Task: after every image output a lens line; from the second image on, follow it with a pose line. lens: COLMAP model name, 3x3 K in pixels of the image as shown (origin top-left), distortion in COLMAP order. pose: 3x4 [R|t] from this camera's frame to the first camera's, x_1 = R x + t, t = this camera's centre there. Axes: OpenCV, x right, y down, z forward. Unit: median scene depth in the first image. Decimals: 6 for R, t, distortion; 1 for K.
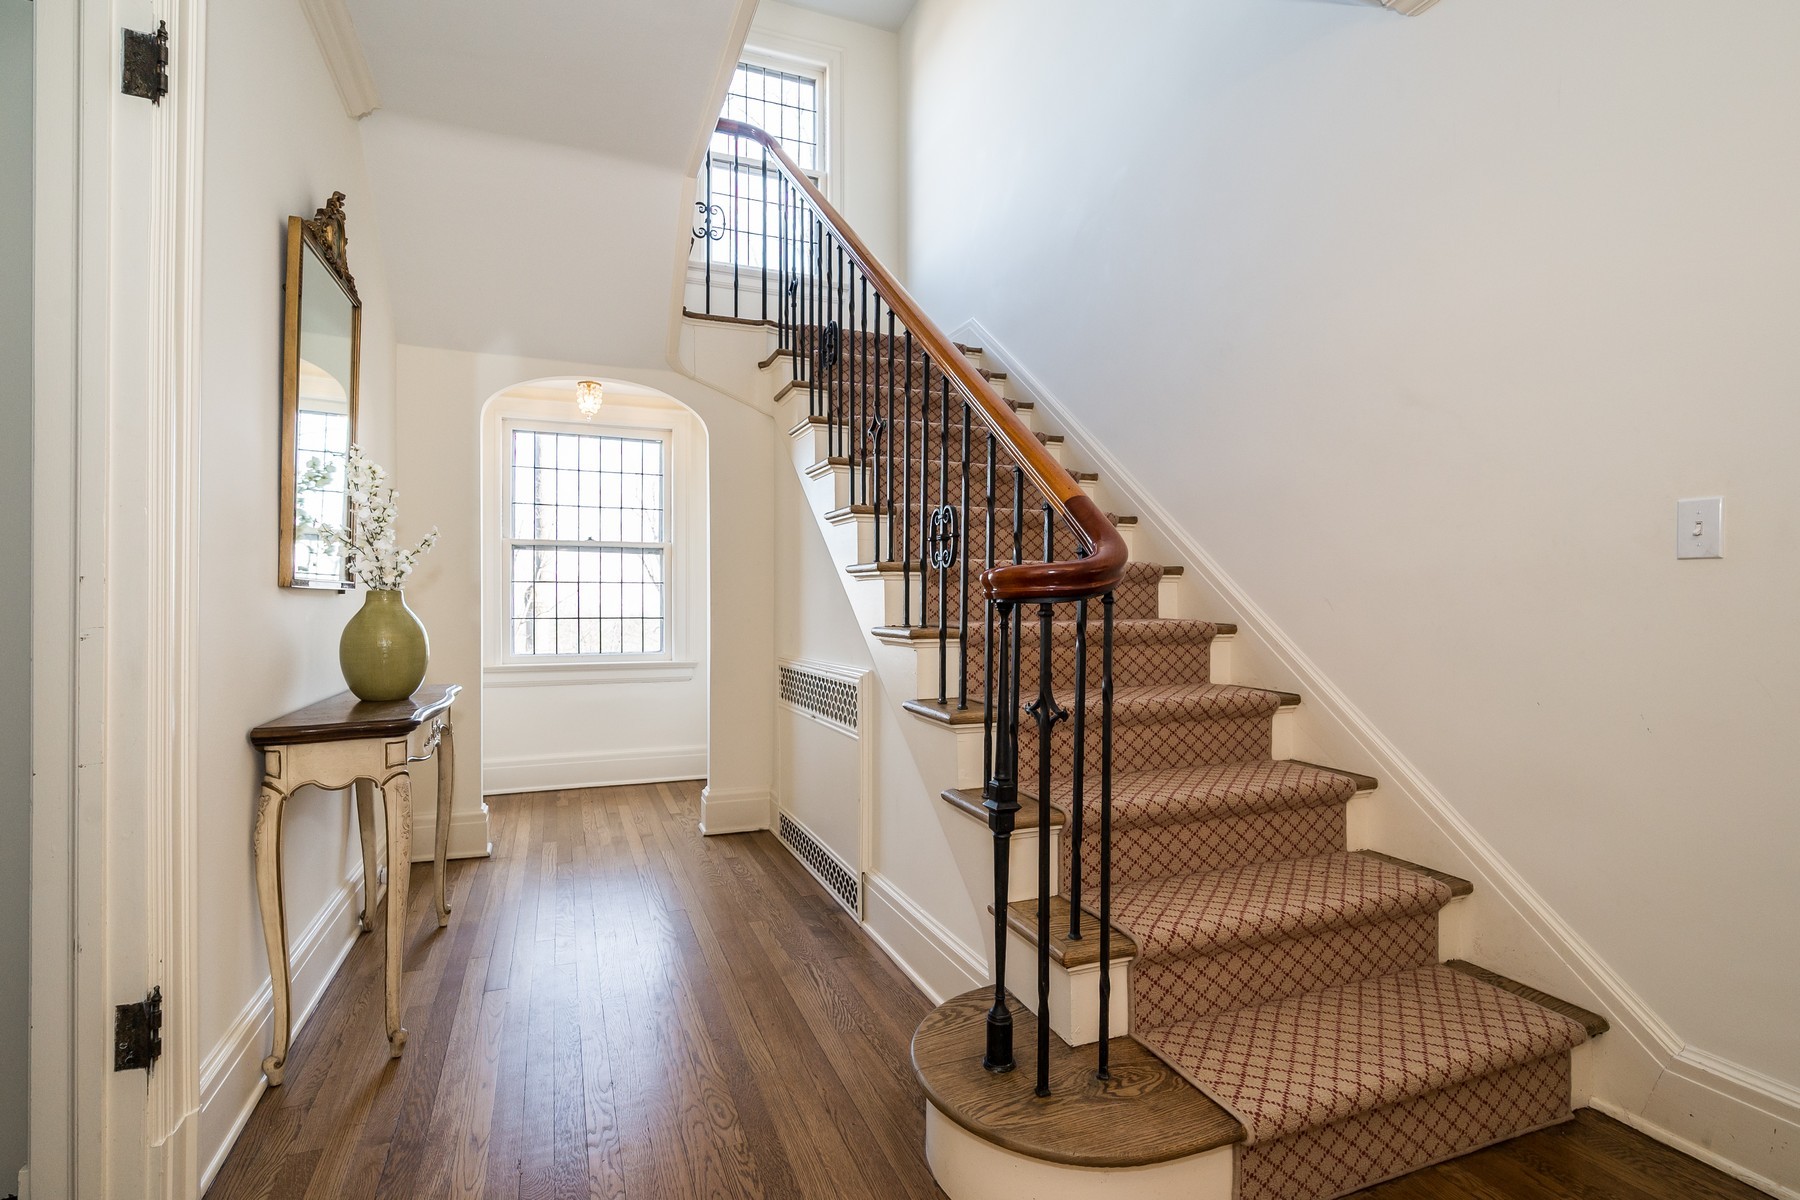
lens RADIAL K [[858.0, 0, 900.0], [0, 858.0, 600.0], [0, 0, 1]] dist [-0.002277, -0.000038]
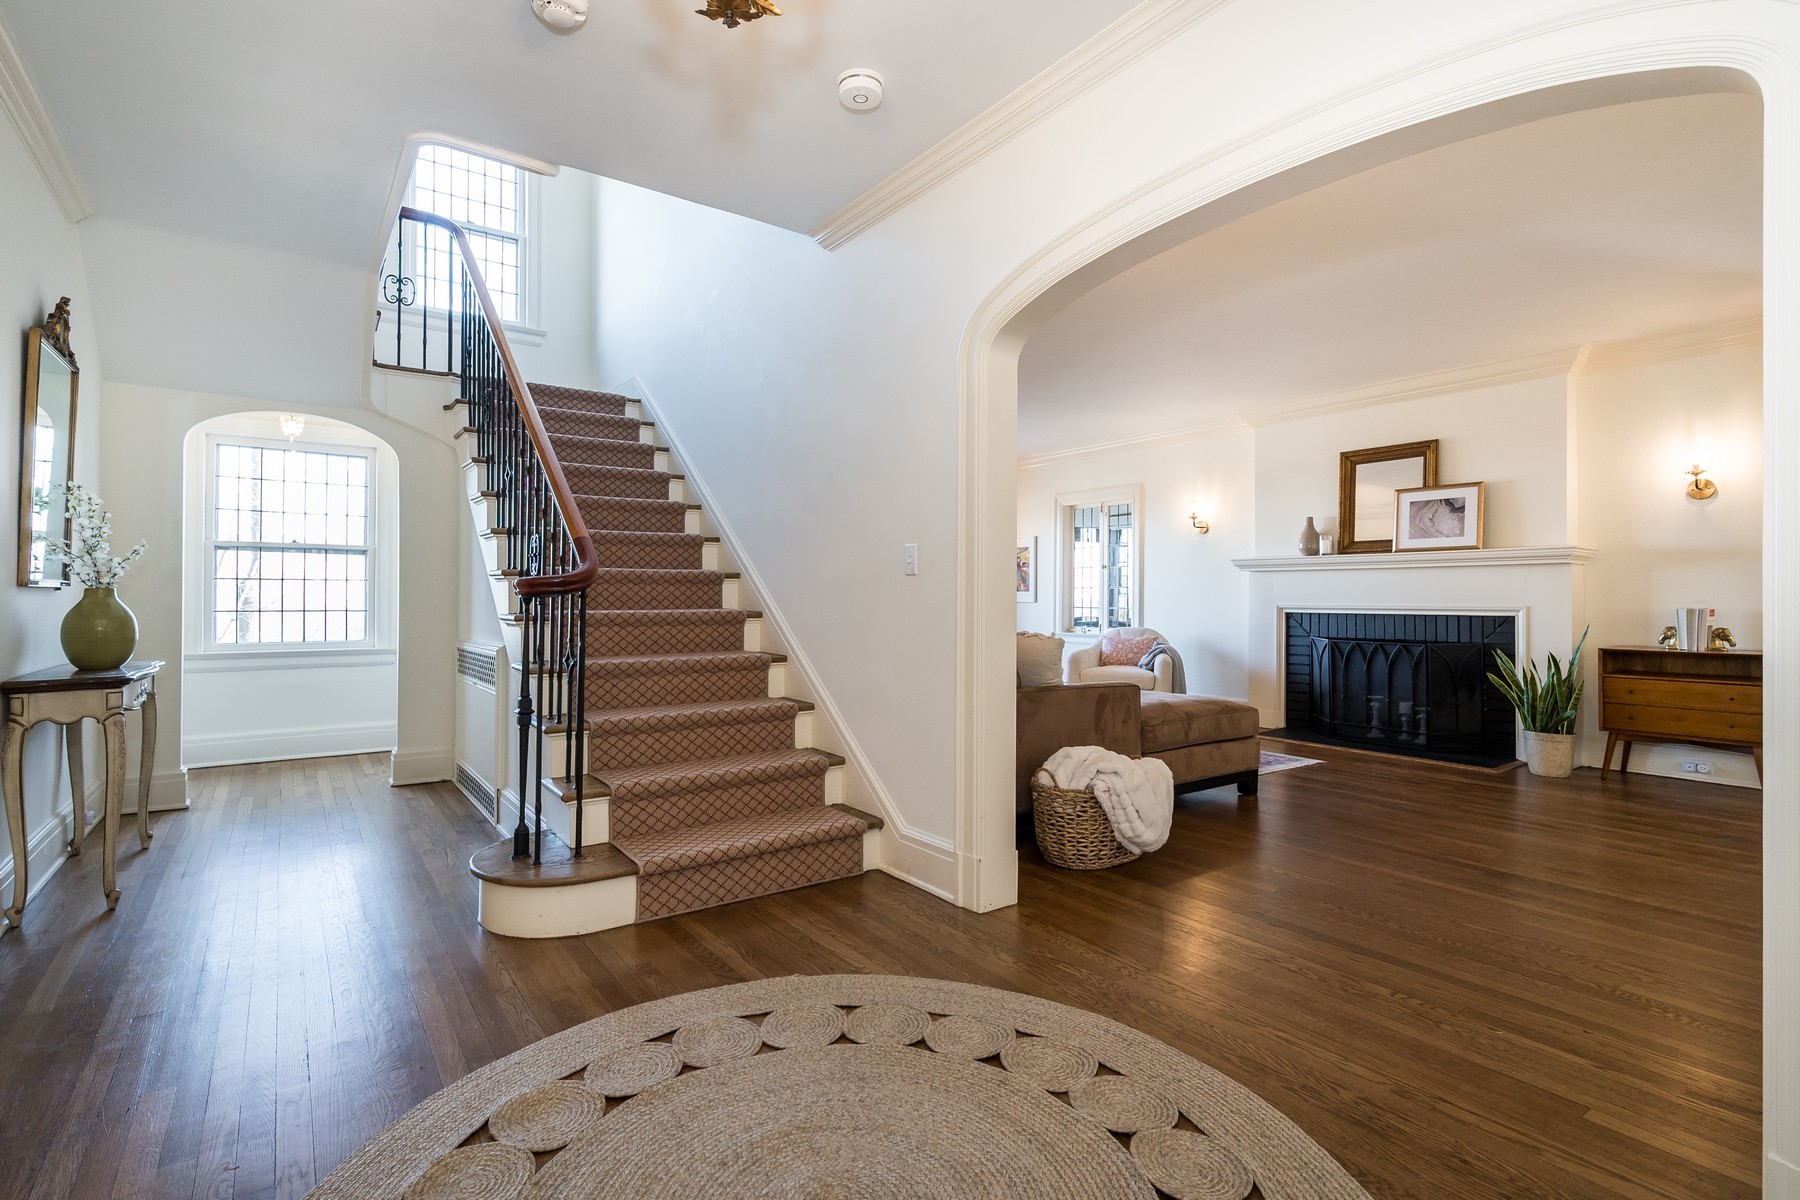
lens RADIAL K [[860.0, 0, 898.4], [0, 860.0, 585.1], [0, 0, 1]] dist [-0.000528, -0.000537]
pose [[0.970915, 0.004169, 0.239390, 0.280412], [-0.001218, 0.999921, -0.012475, -0.000416], [-0.239423, 0.011821, 0.970843, -0.582201]]
